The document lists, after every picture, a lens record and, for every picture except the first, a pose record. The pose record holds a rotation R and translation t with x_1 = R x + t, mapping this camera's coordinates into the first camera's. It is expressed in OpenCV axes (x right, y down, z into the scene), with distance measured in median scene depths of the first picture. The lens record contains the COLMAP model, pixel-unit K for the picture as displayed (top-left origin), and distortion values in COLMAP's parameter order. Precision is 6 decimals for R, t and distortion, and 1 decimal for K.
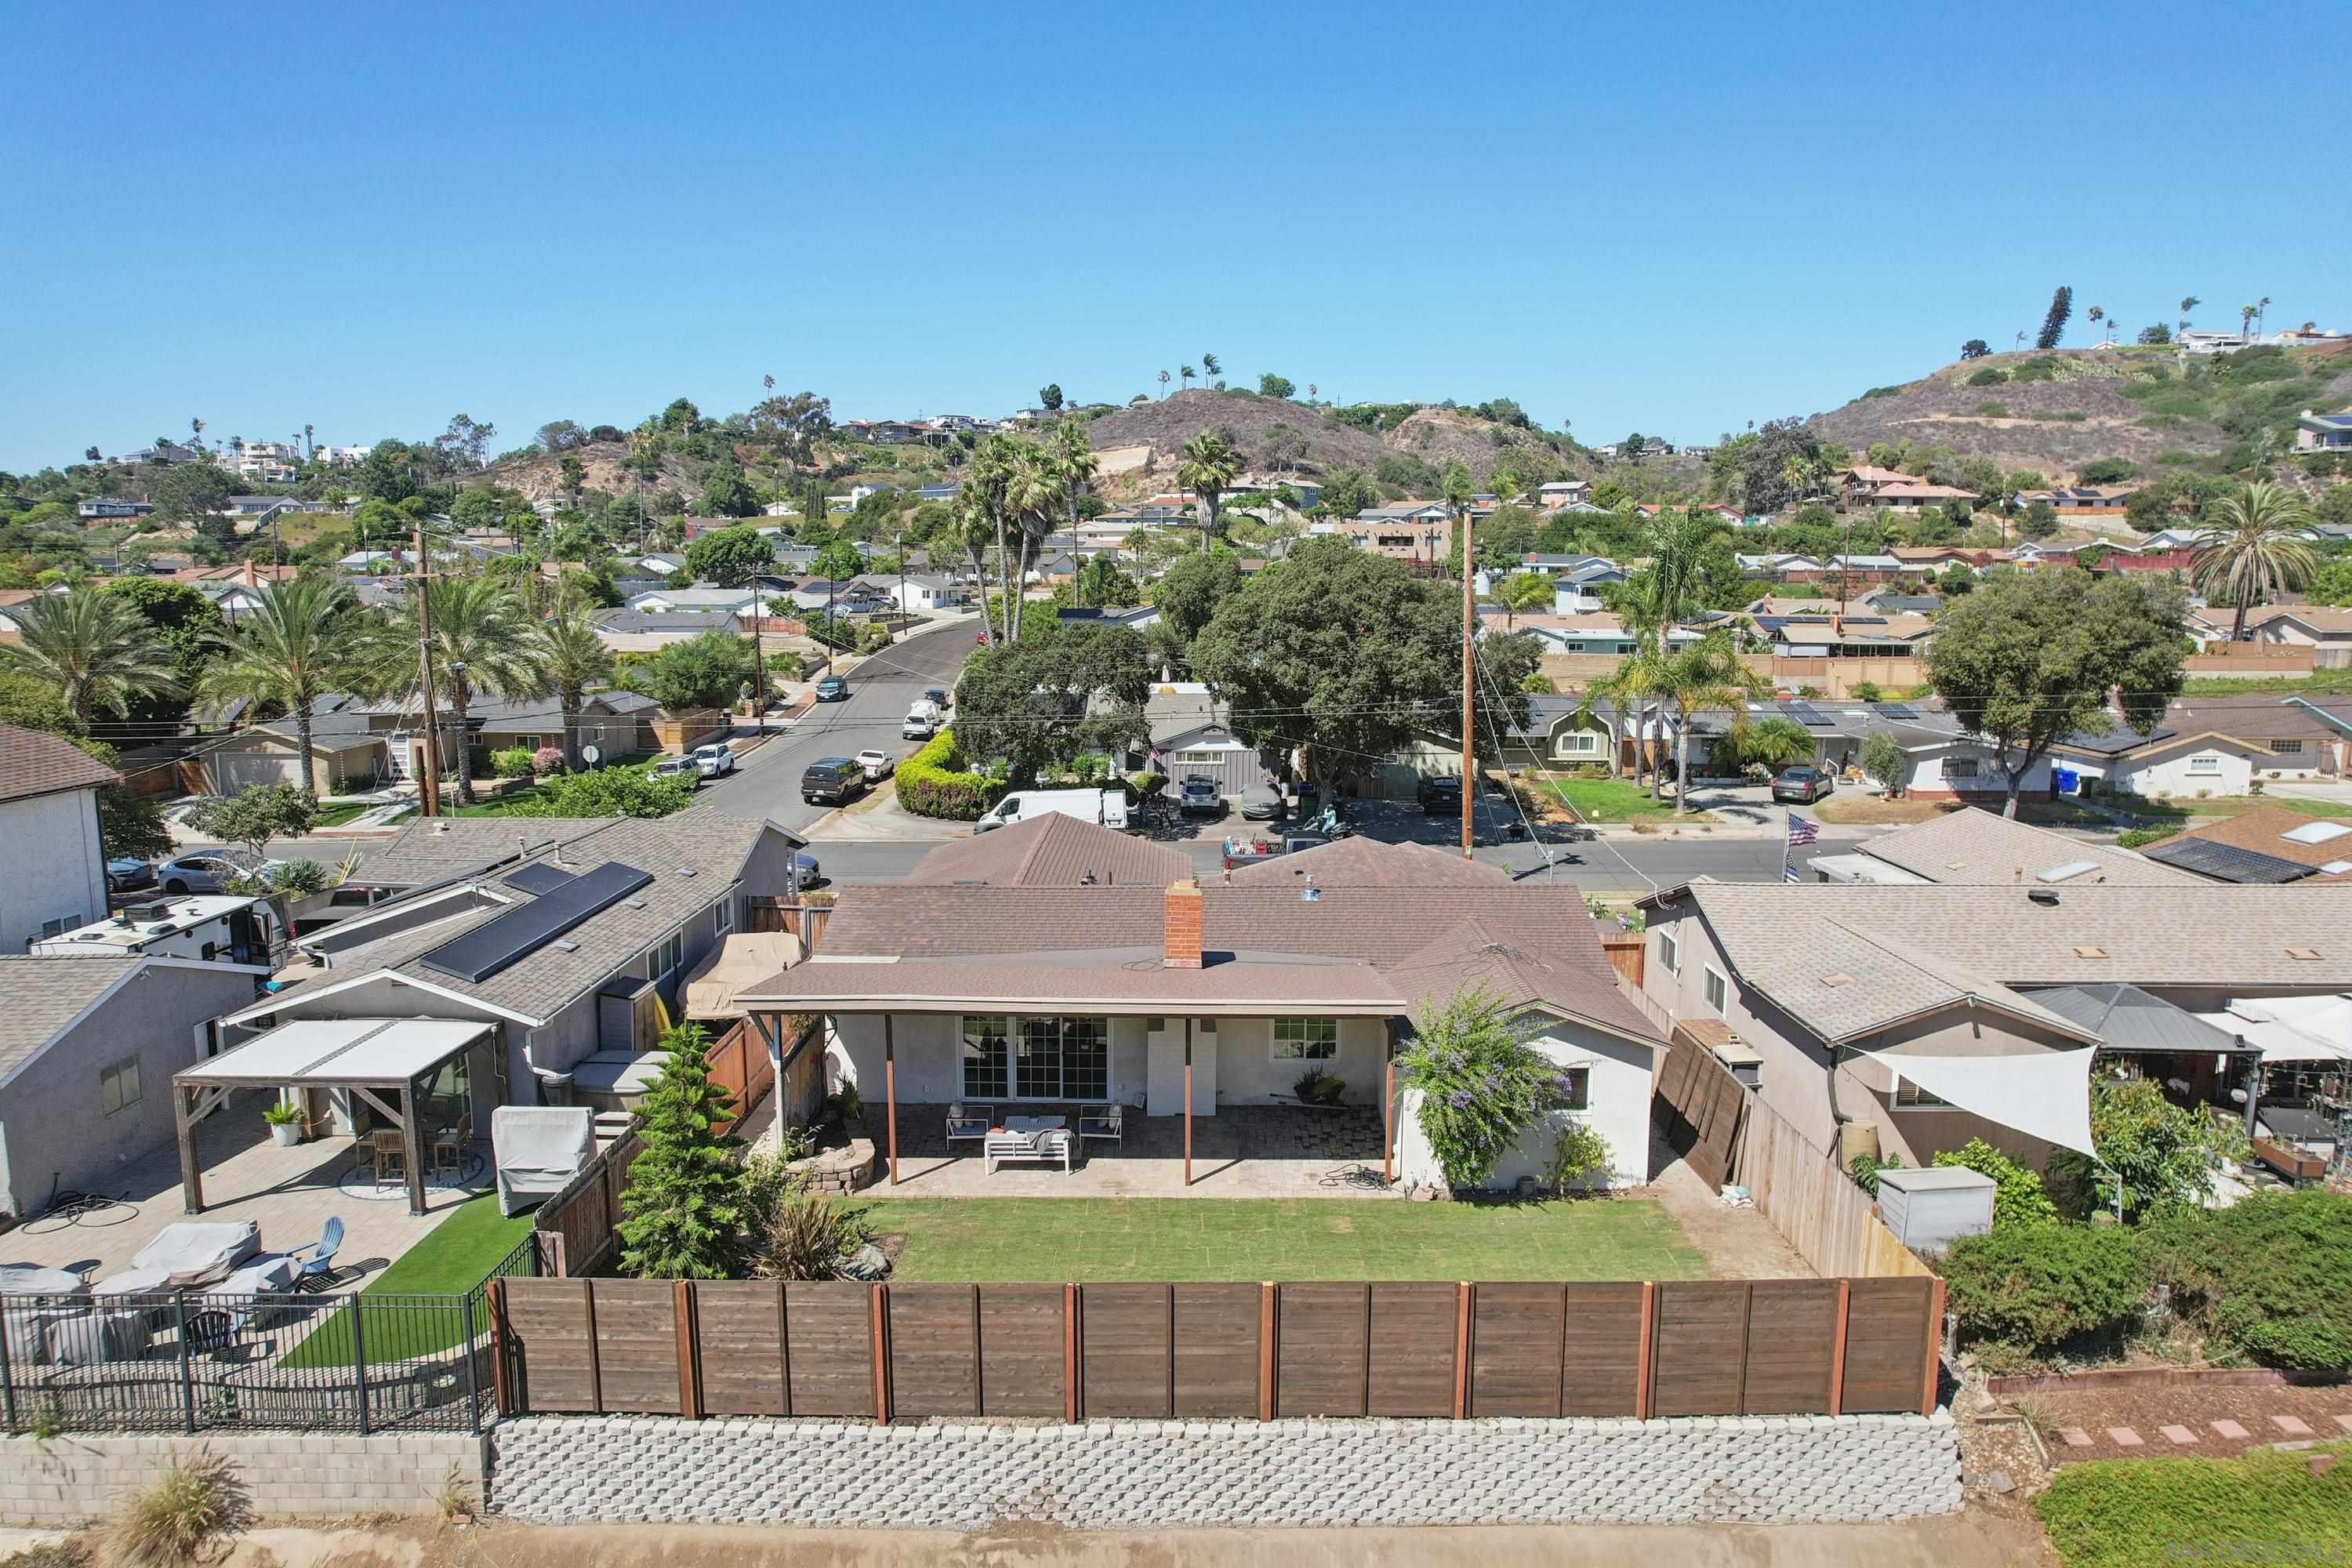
lens RADIAL K [[1502.6, 0, 1184.3], [0, 1502.6, 769.9], [0, 0, 1]] dist [-0.071736, 0.062803]
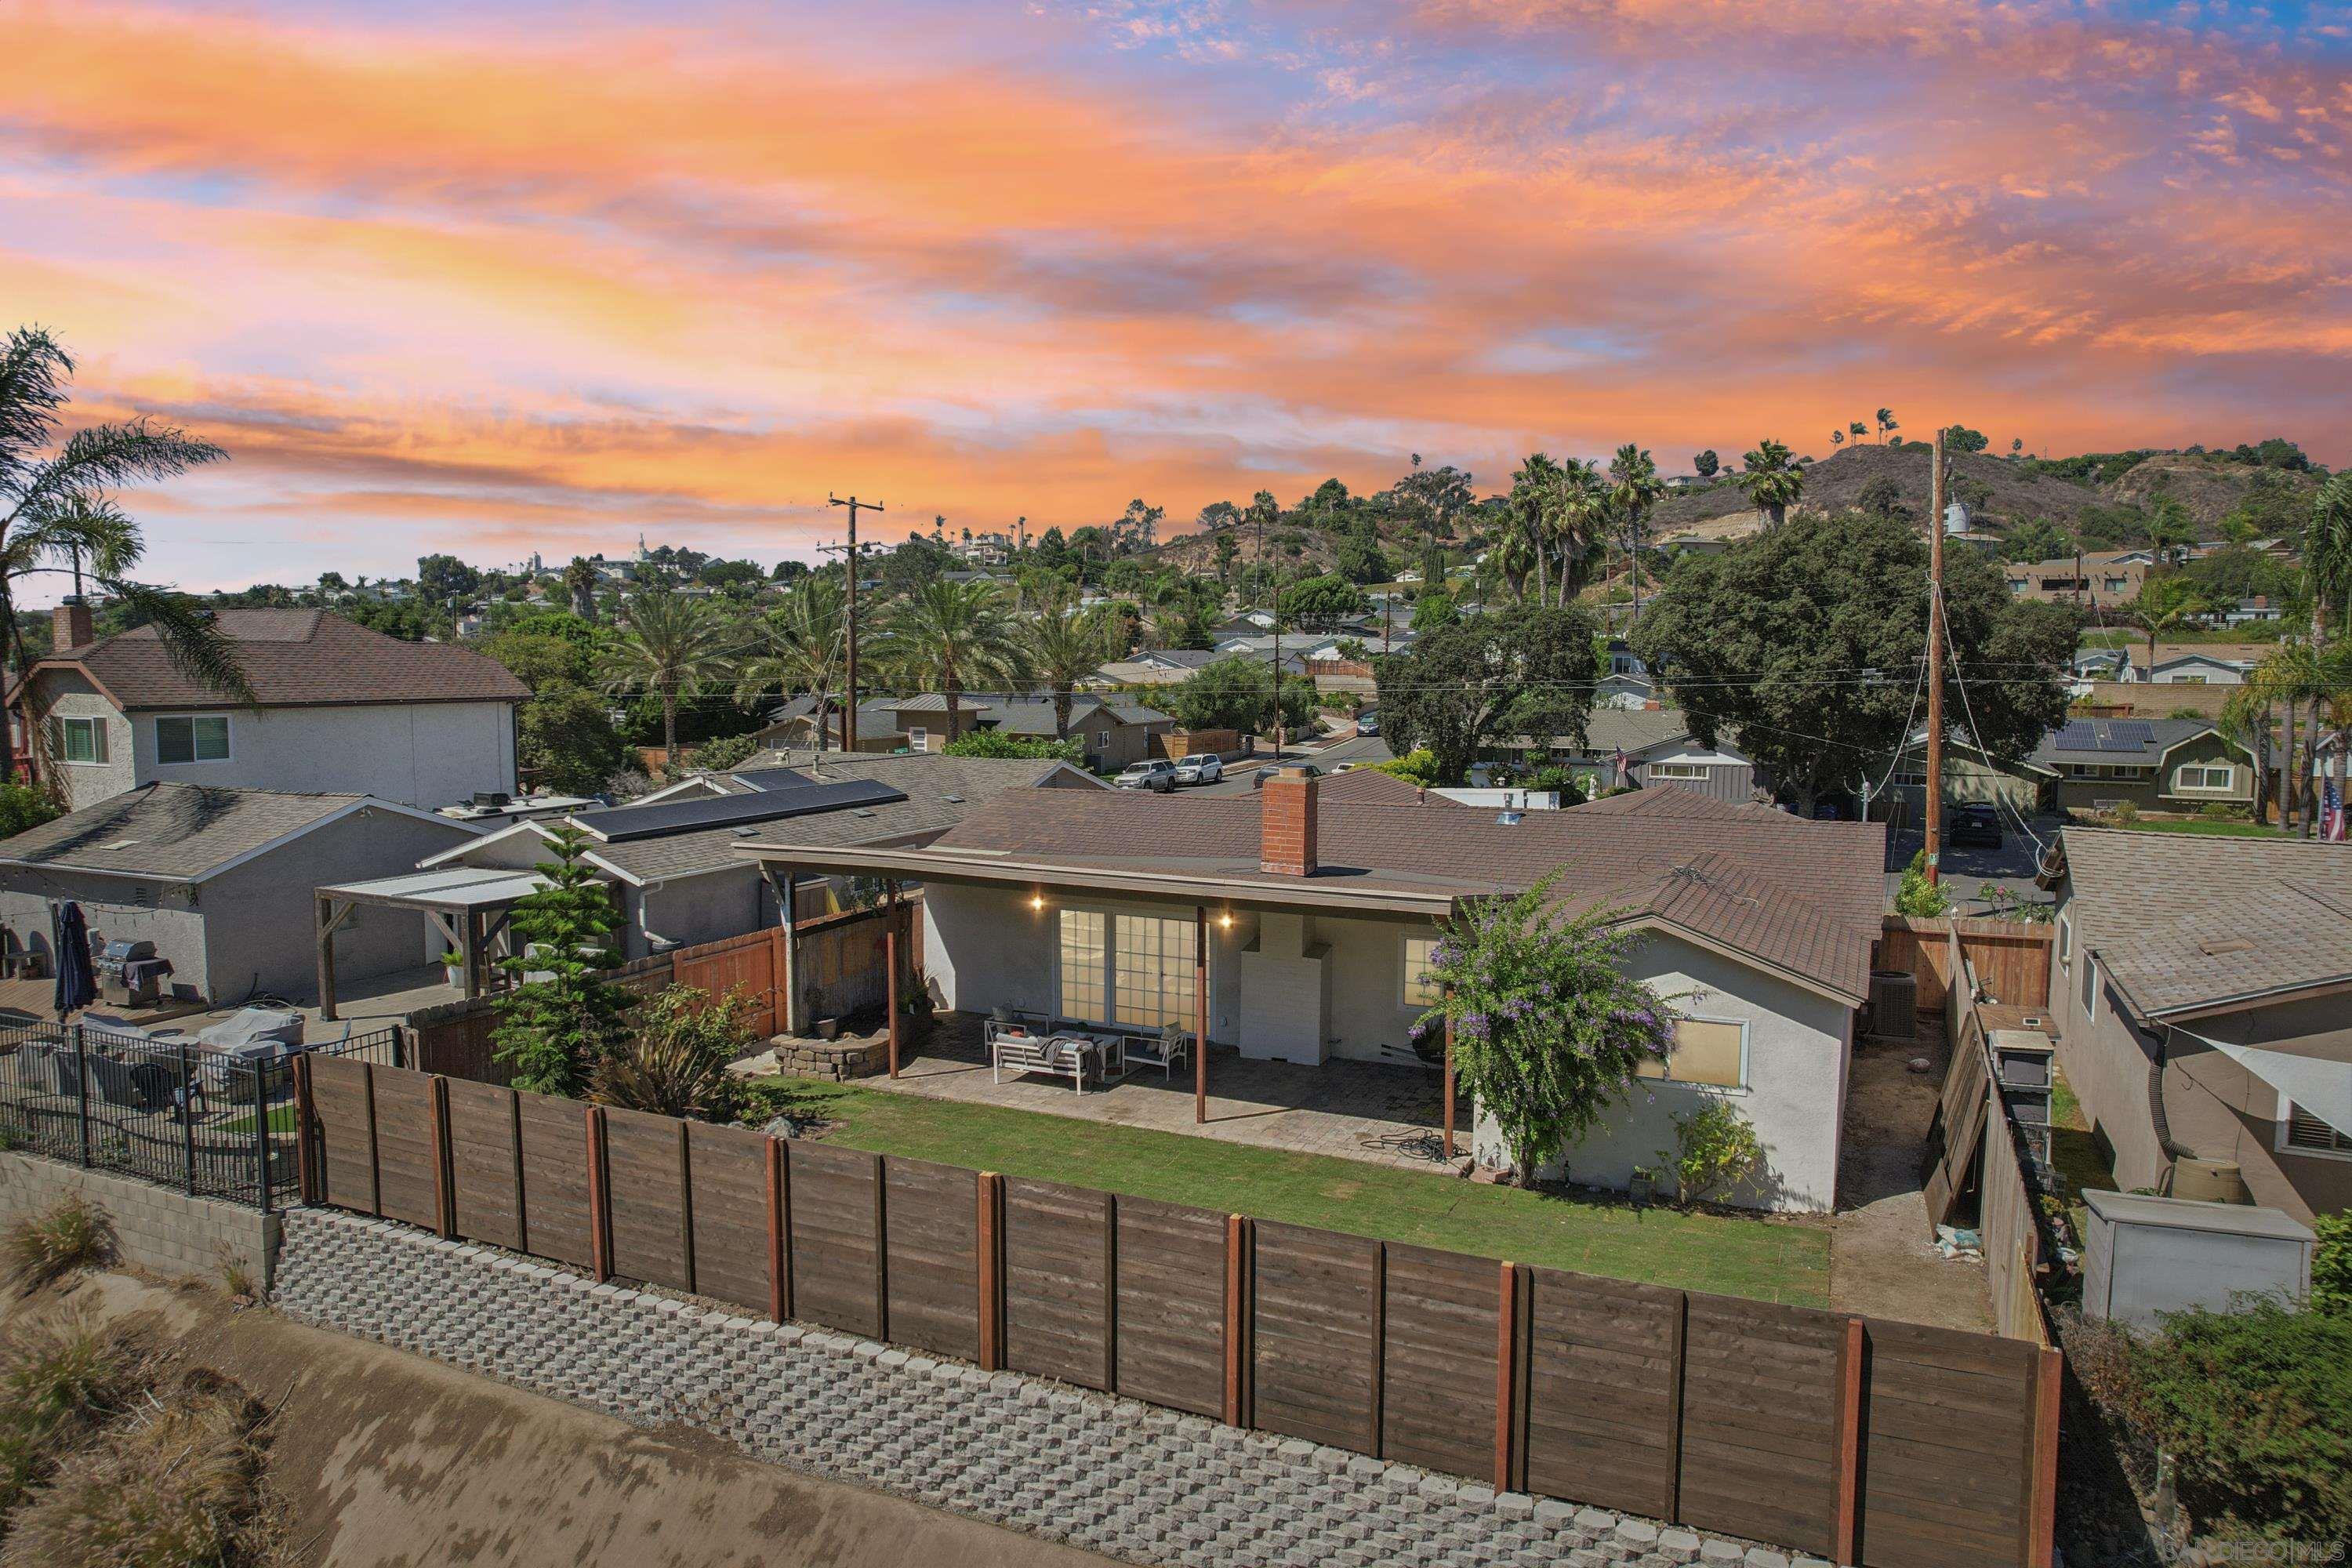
lens RADIAL K [[1497.8, 0, 1223.7], [0, 1497.8, 789.3], [0, 0, 1]] dist [-0.072888, 0.067836]
pose [[0.907529, 0.034271, -0.418589, 0.159218], [-0.056754, 0.997530, -0.041376, 0.063467], [0.416138, 0.061307, 0.907233, 0.132752]]
